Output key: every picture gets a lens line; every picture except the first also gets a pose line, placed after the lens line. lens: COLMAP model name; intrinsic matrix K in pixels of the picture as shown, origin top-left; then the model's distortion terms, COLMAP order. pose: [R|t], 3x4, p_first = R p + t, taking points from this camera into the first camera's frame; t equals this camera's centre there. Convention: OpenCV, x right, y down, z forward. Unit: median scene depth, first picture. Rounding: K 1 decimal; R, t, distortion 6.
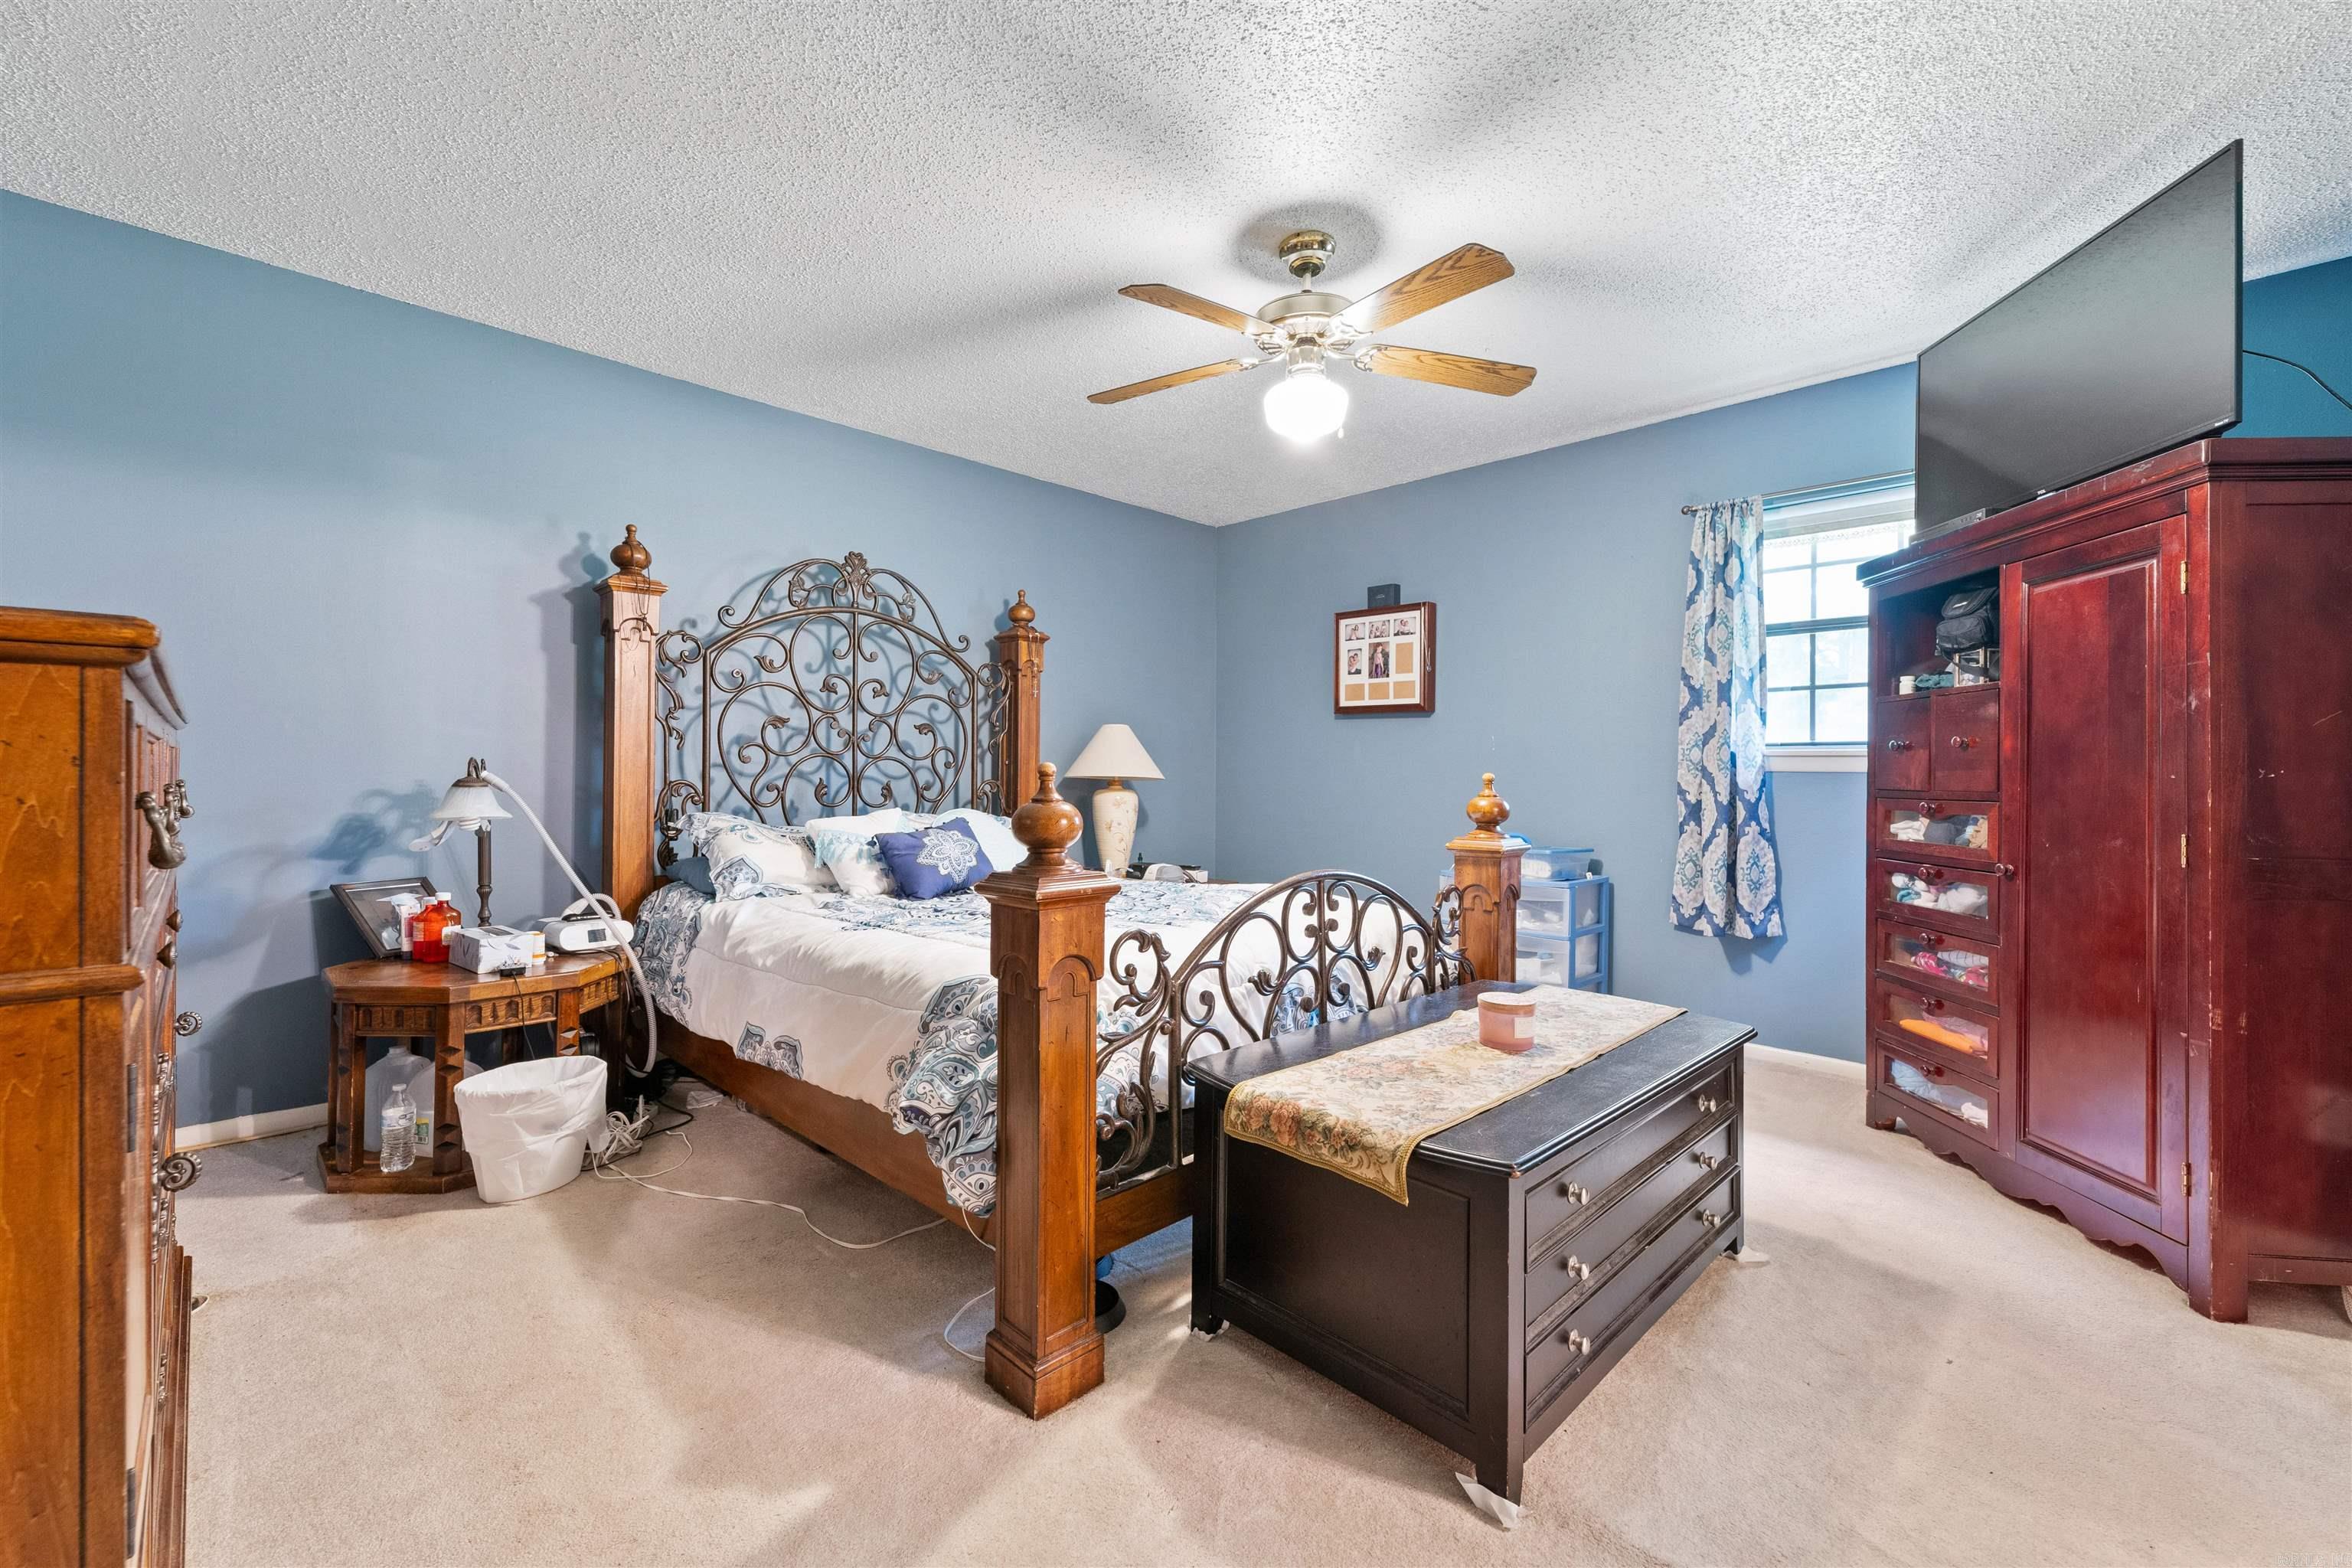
lens RADIAL K [[963.9, 0, 1177.9], [0, 963.9, 777.9], [0, 0, 1]] dist [0.010532, -0.003299]
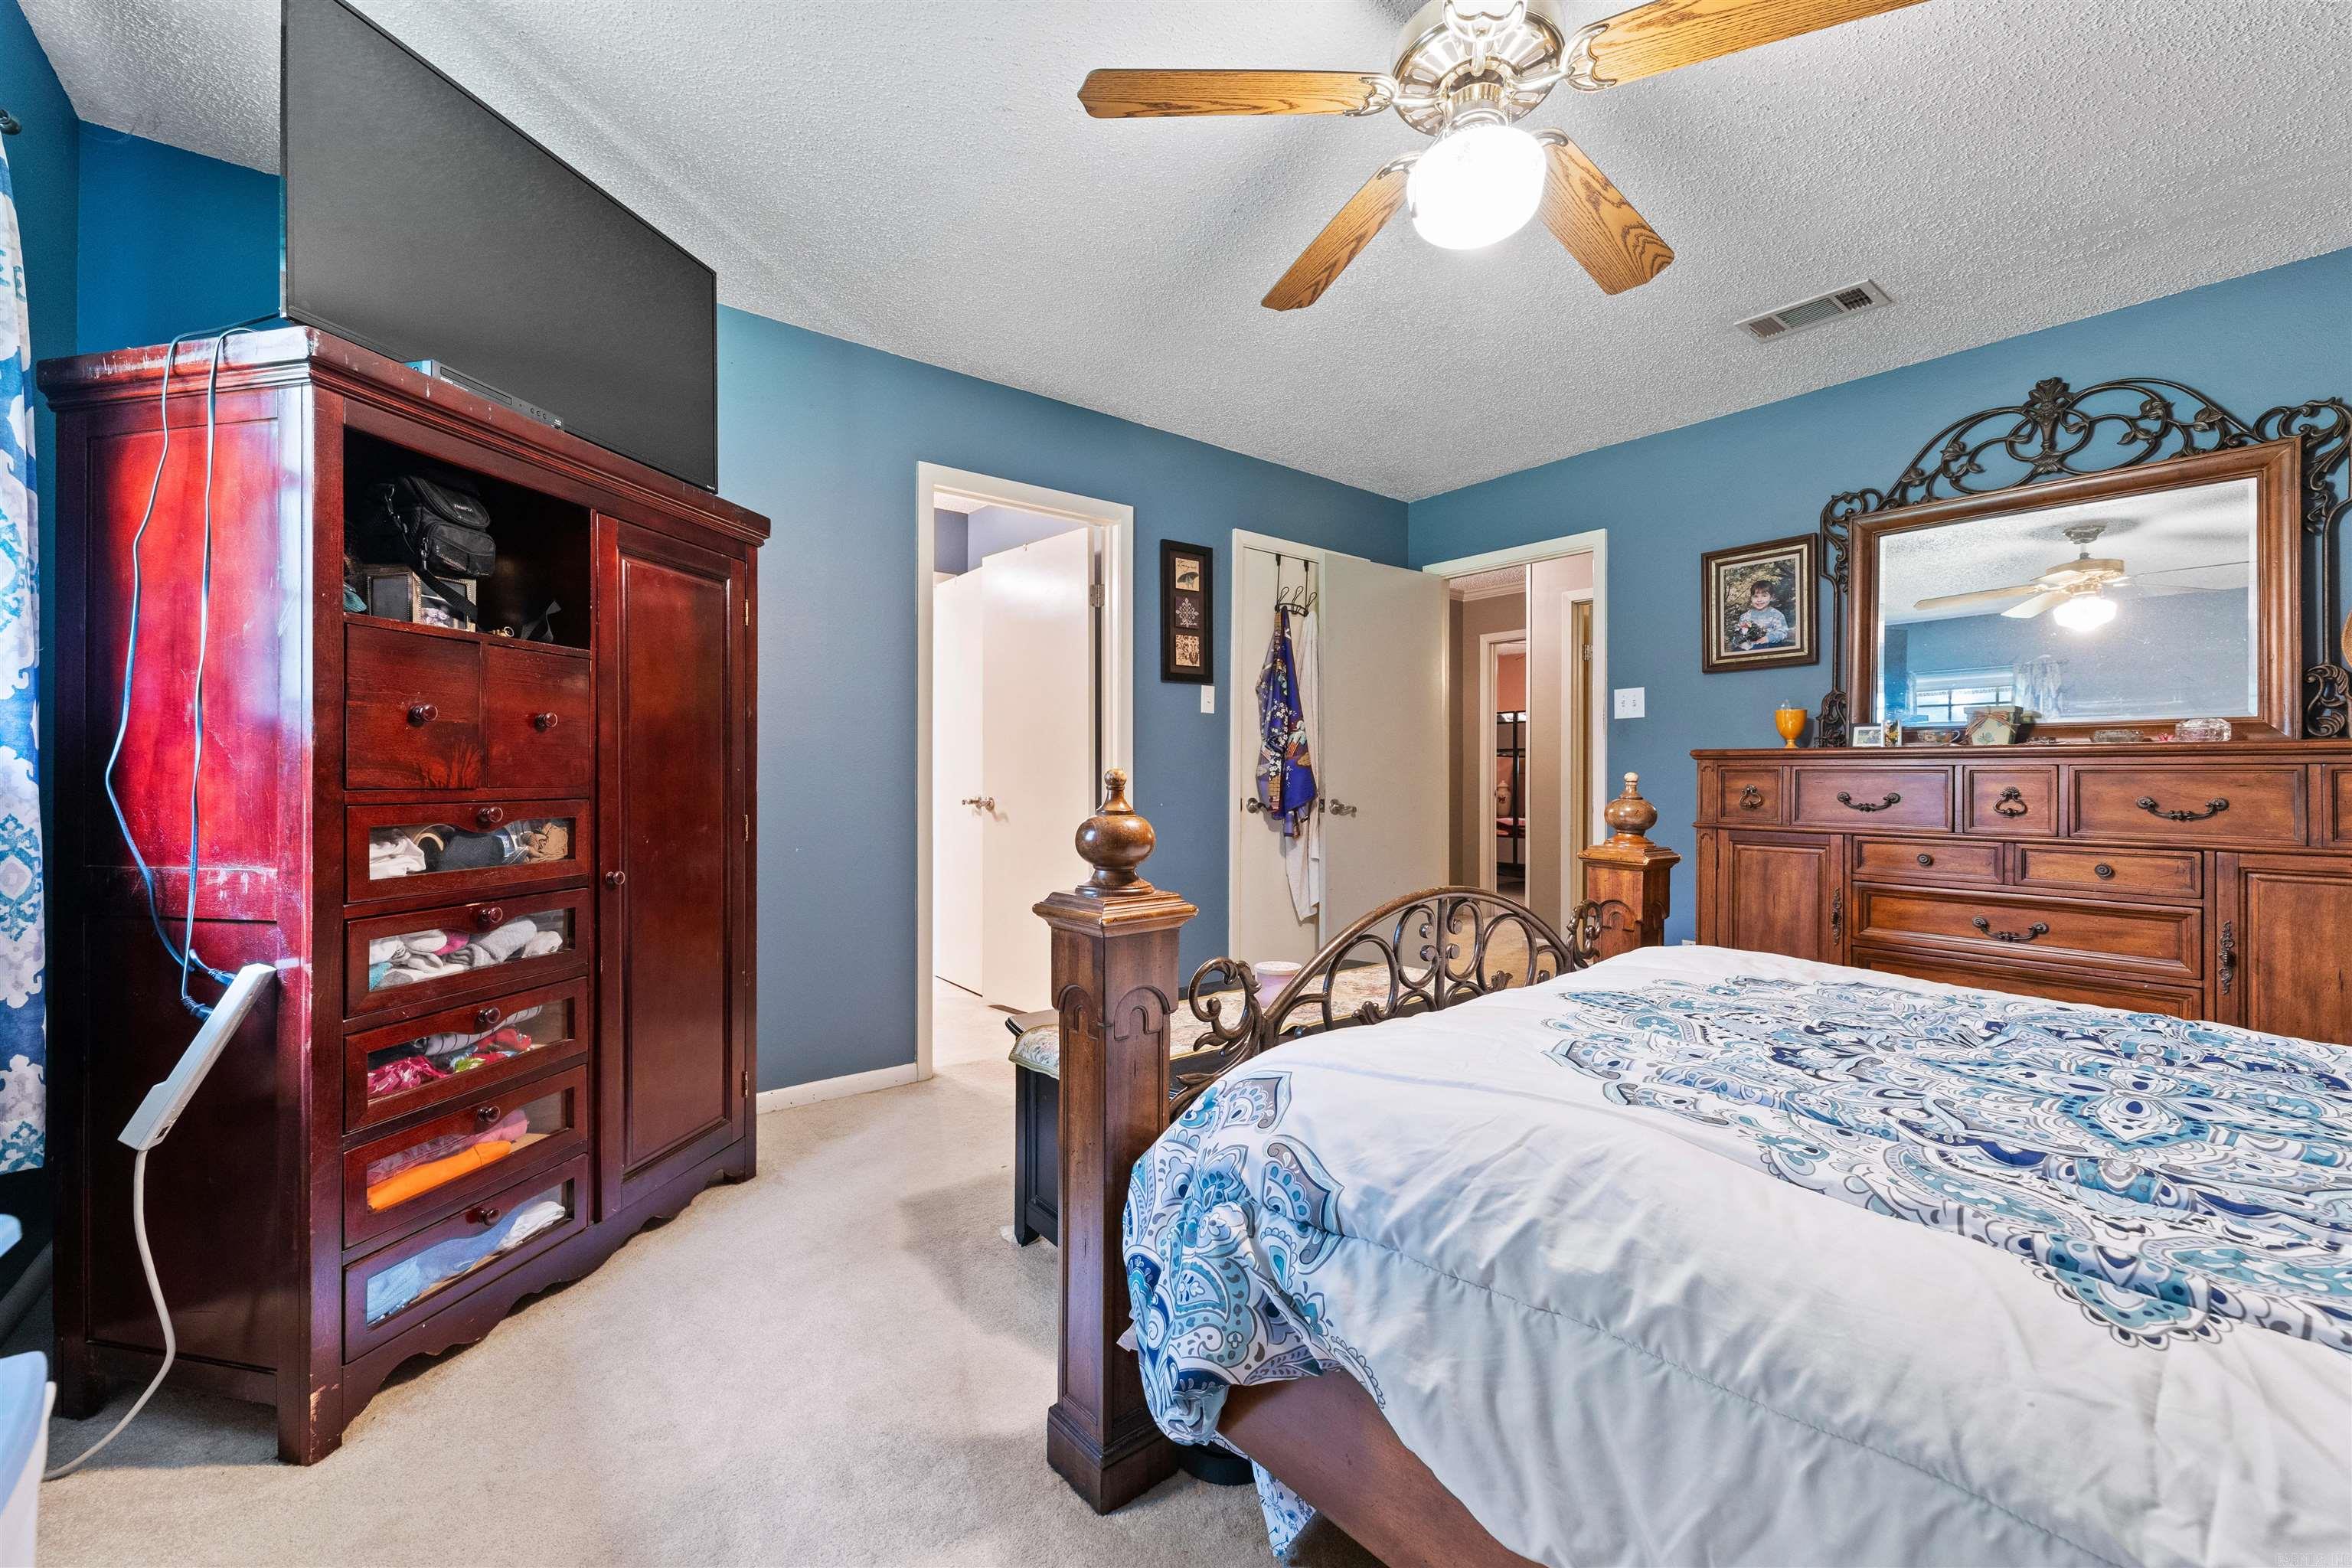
lens RADIAL K [[963.9, 0, 1171.8], [0, 963.9, 778.0], [0, 0, 1]] dist [0.010532, -0.003299]
pose [[-0.992916, -0.011112, 0.118296, 0.250406], [-0.010672, 0.999934, 0.004348, -0.001407], [-0.118336, 0.003055, -0.992969, 1.653057]]
